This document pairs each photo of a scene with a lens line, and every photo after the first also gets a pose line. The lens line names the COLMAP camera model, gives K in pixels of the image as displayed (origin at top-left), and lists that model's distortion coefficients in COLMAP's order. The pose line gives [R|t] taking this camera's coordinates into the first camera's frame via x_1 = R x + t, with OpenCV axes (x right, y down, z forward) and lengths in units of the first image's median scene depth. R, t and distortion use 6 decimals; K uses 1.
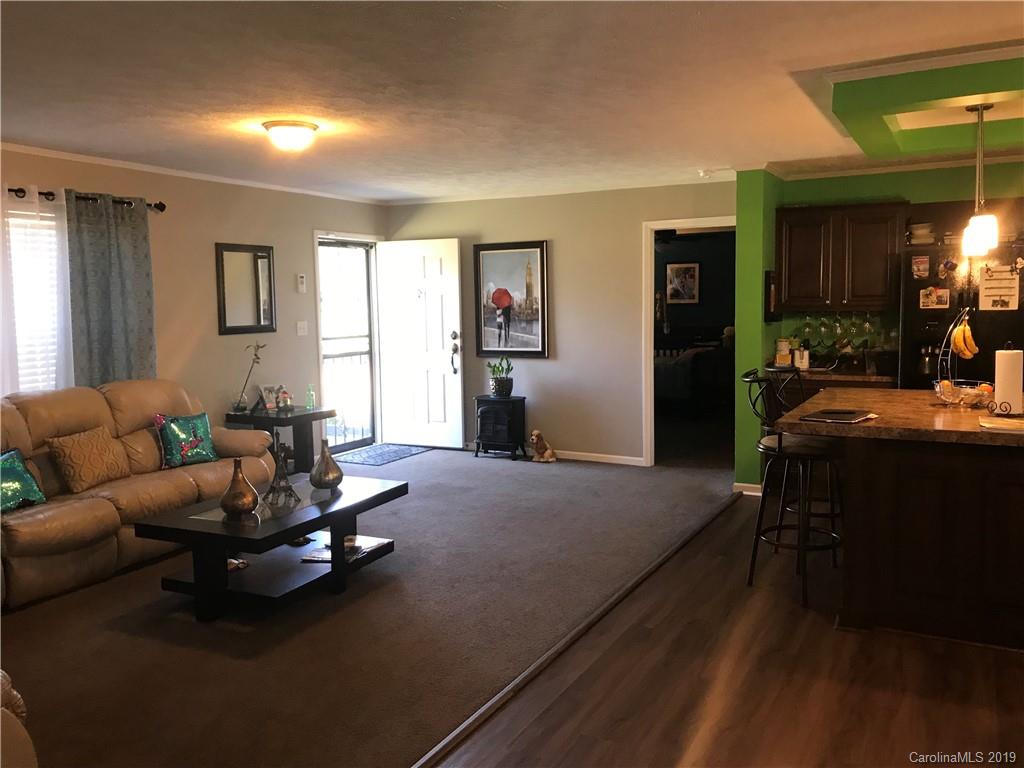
lens RADIAL K [[849.2, 0, 514.5], [0, 849.2, 378.6], [0, 0, 1]] dist [0.049889, -0.047744]
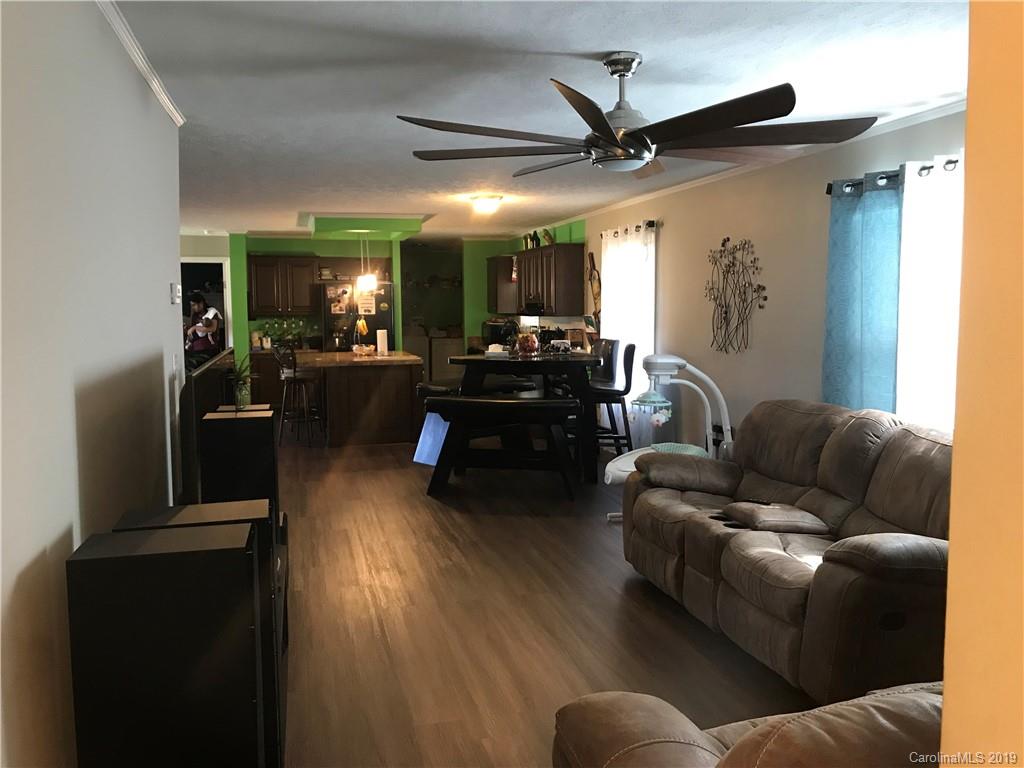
lens RADIAL K [[849.2, 0, 510.7], [0, 849.2, 382.8], [0, 0, 1]] dist [0.049889, -0.047744]
pose [[0.741055, -0.054198, 0.669253, -0.275534], [0.055786, 0.998261, 0.019071, 0.032042], [-0.669122, 0.023202, 0.742790, -0.368131]]
